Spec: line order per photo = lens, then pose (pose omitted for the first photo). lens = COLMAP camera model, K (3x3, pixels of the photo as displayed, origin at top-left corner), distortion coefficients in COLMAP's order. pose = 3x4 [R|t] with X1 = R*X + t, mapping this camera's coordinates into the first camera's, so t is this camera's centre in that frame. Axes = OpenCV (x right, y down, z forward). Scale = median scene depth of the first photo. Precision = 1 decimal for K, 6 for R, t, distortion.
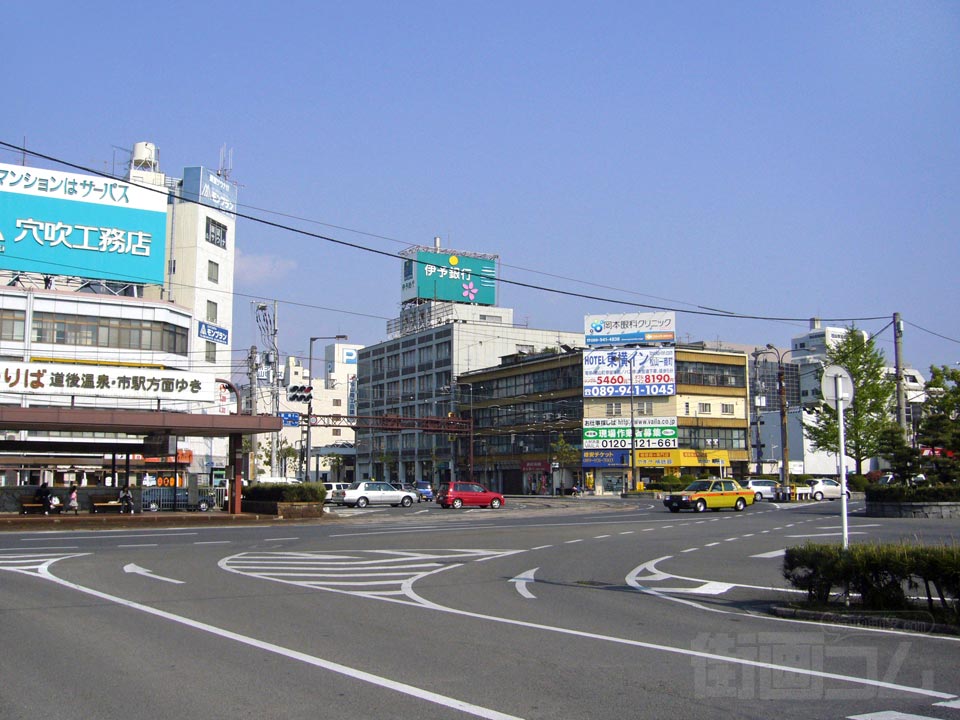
lens RADIAL K [[1074.1, 0, 520.8], [0, 1074.1, 363.5], [0, 0, 1]] dist [-0.084951, 0.024729]
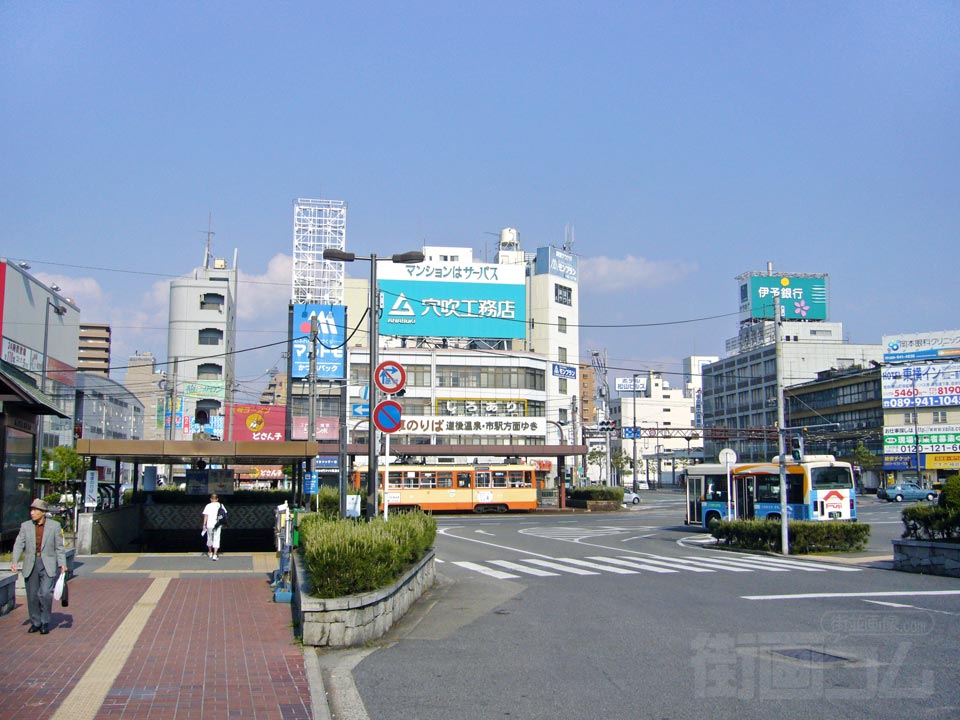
lens RADIAL K [[1057.7, 0, 465.1], [0, 1057.7, 358.0], [0, 0, 1]] dist [-0.084680, 0.022621]
pose [[0.916560, -0.043226, -0.397554, 0.095348], [0.041758, 0.999051, -0.012355, -0.027217], [0.397711, -0.005276, 0.917496, -0.197428]]
